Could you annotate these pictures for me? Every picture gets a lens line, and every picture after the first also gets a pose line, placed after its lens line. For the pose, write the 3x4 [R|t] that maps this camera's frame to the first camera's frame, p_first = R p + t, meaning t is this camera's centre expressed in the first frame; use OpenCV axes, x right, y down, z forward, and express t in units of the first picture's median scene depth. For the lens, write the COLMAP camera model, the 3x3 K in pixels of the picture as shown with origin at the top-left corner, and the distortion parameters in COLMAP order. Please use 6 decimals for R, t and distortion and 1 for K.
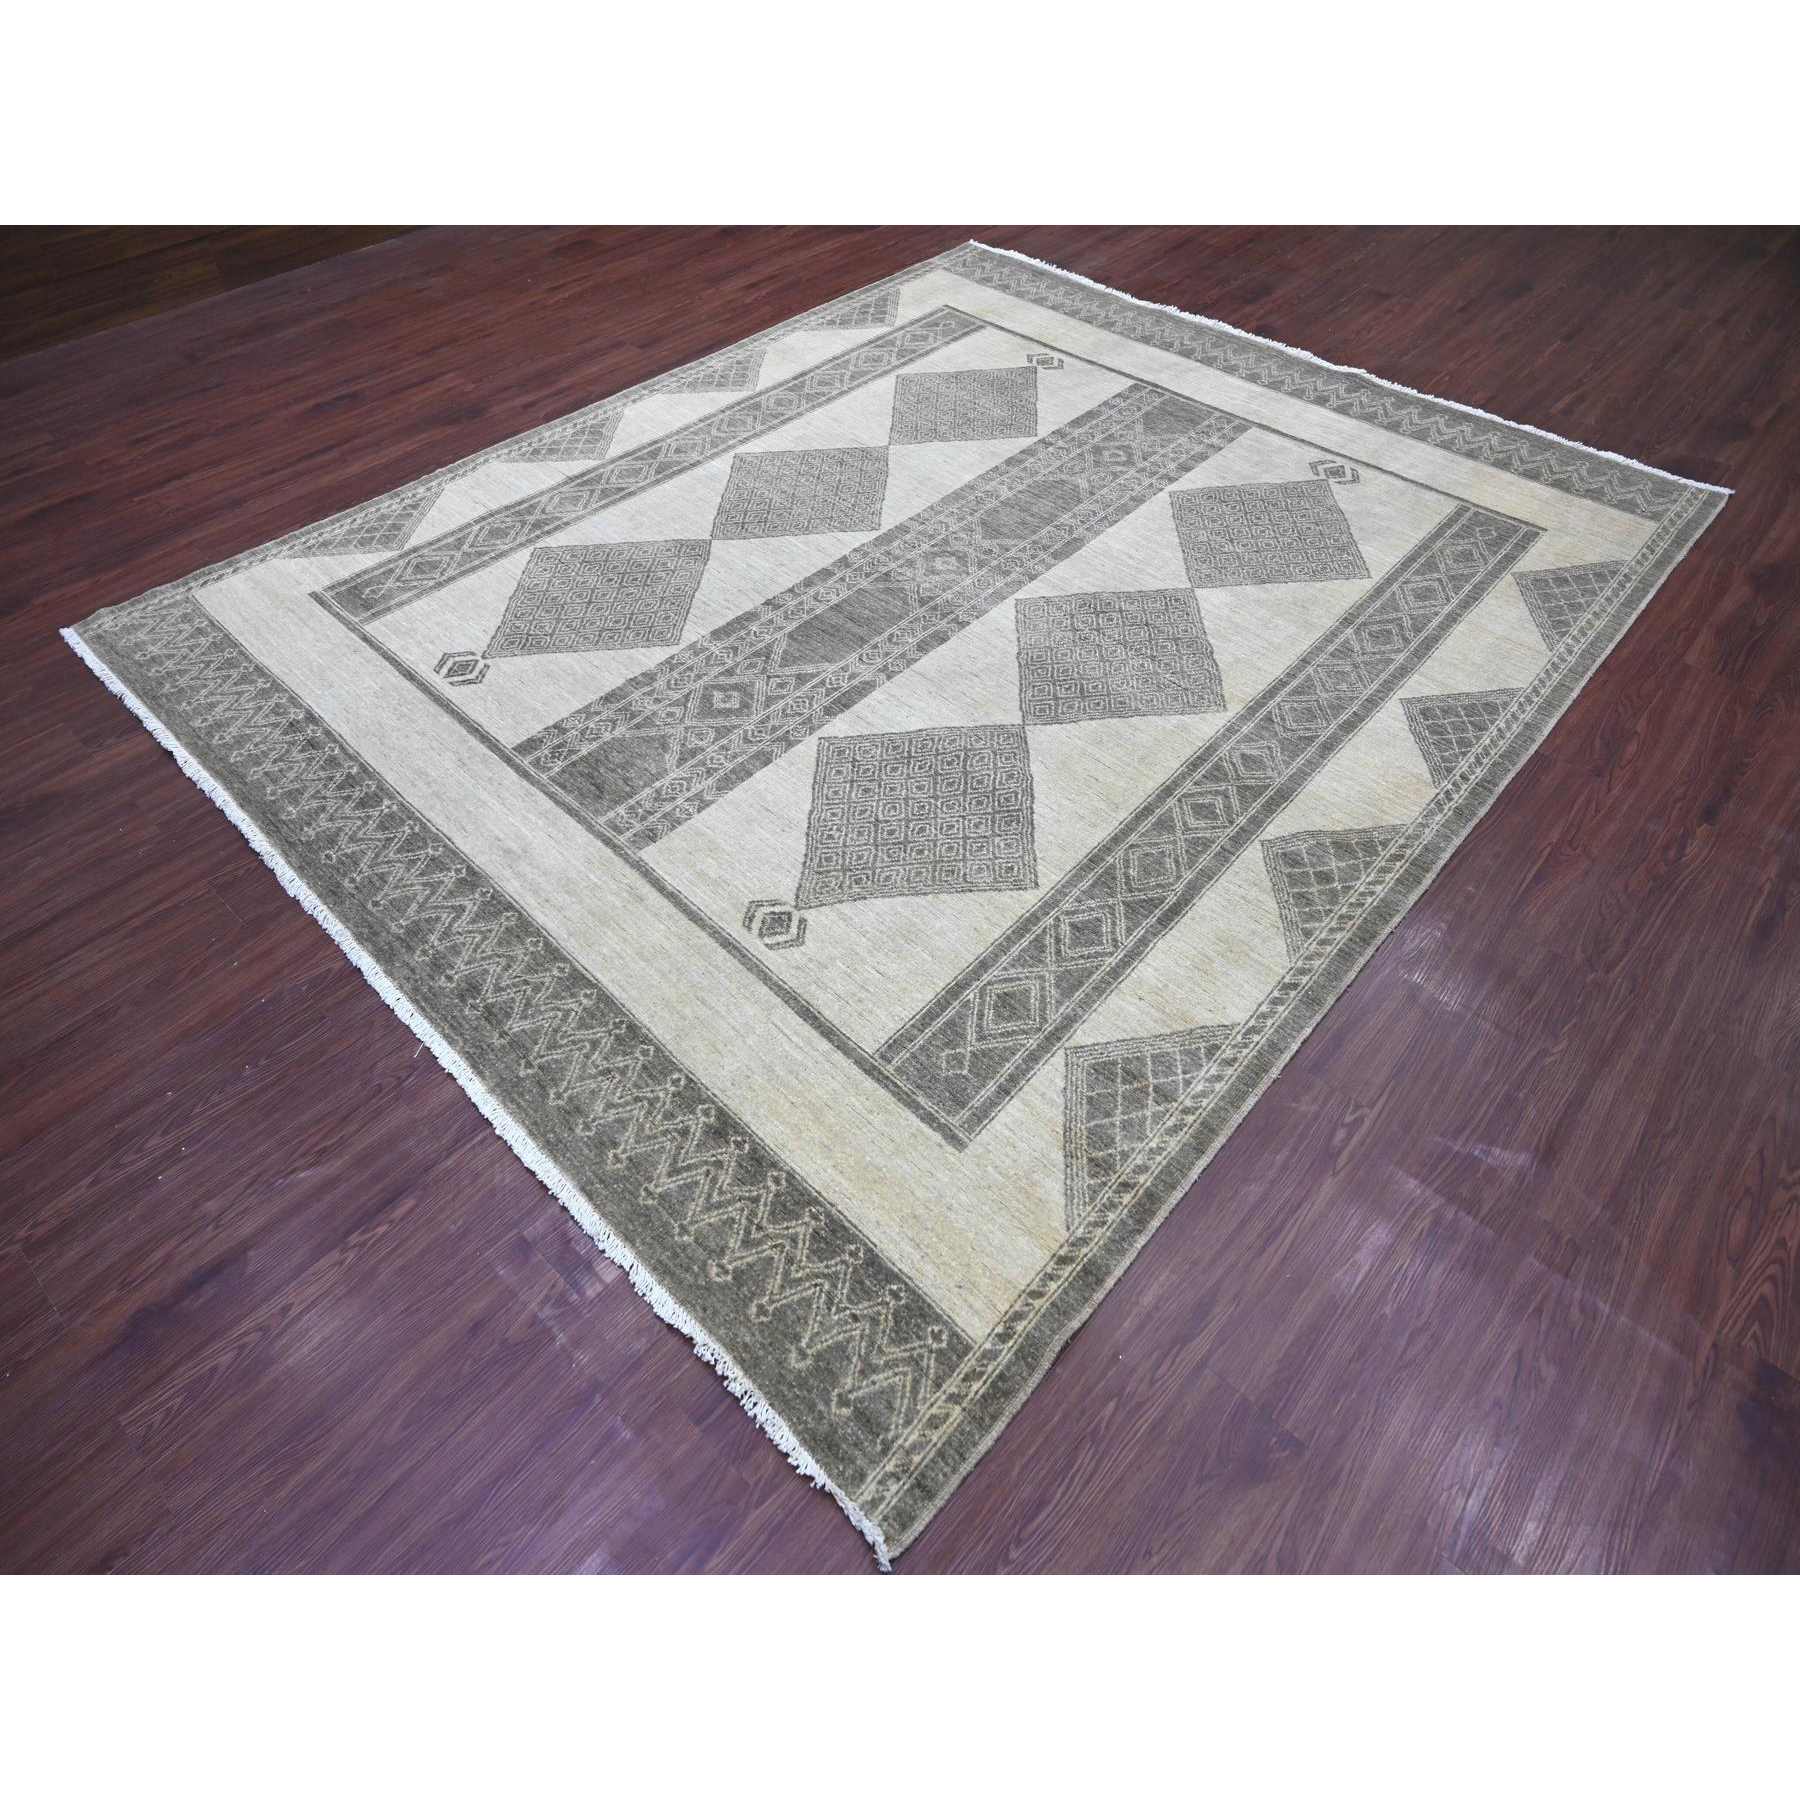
lens RADIAL K [[1000.7, 0, 900.0], [0, 1000.7, 900.0], [0, 0, 1]] dist [-0.006908, -0.000359]
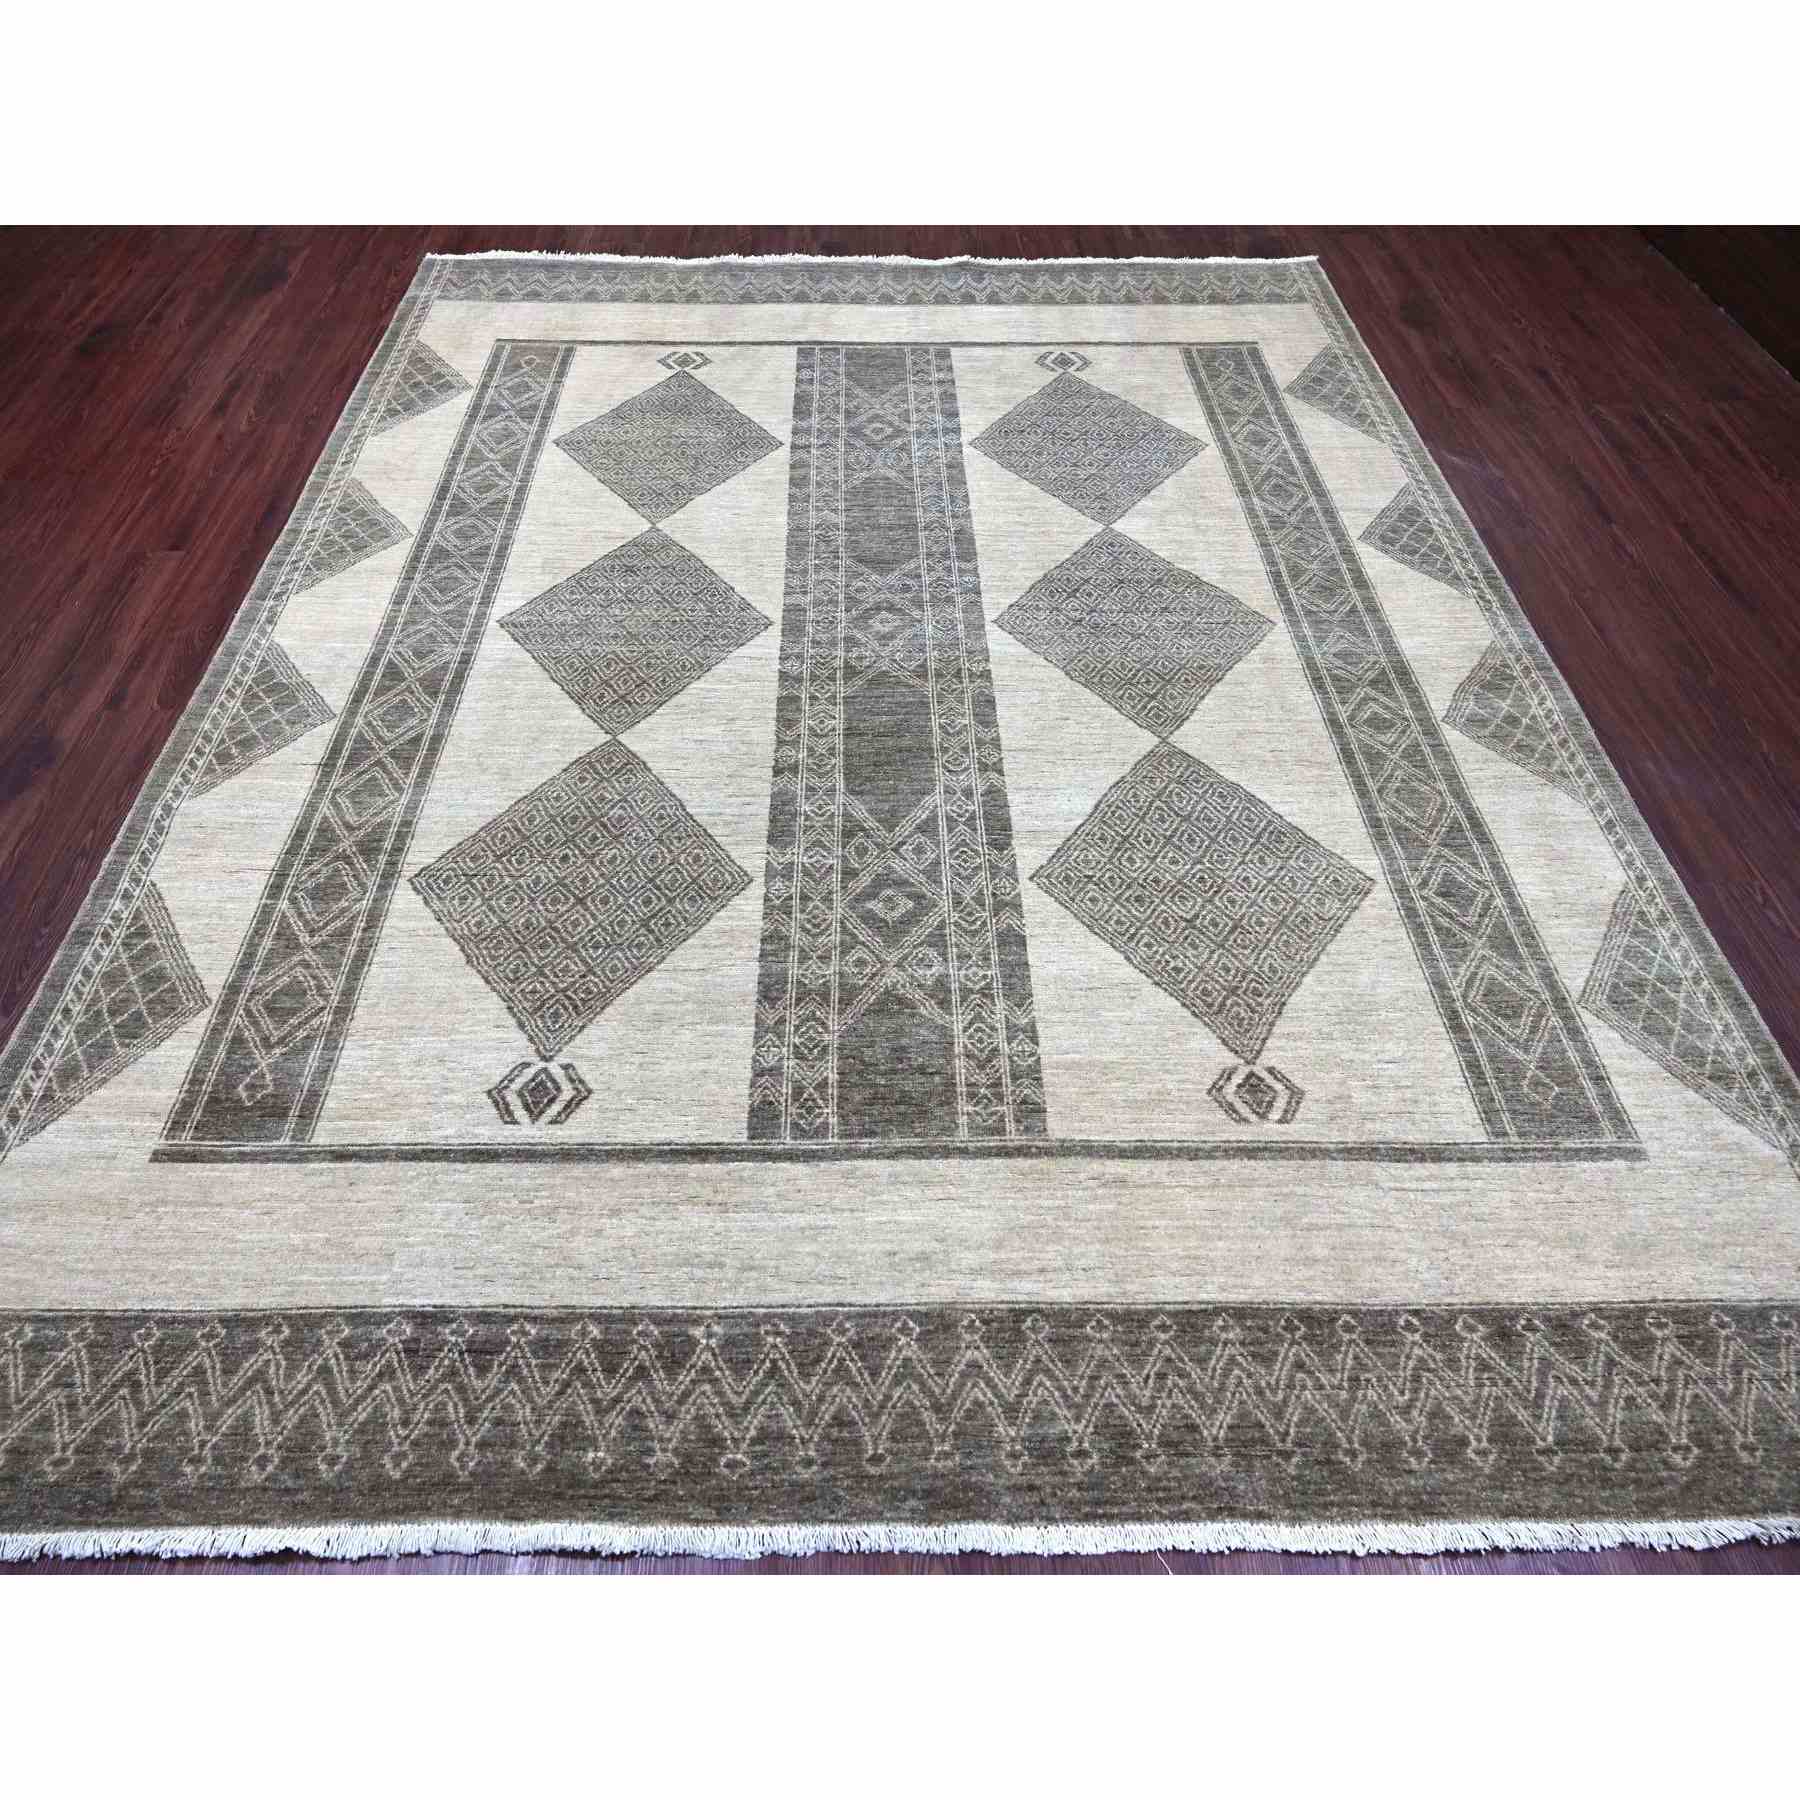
lens RADIAL K [[1000.7, 0, 900.0], [0, 1000.7, 900.0], [0, 0, 1]] dist [-0.006908, -0.000359]
pose [[0.724470, -0.559492, 0.402630, -0.463010], [0.533476, 0.824997, 0.186504, -0.334166], [-0.436516, 0.079677, 0.896161, 0.305640]]
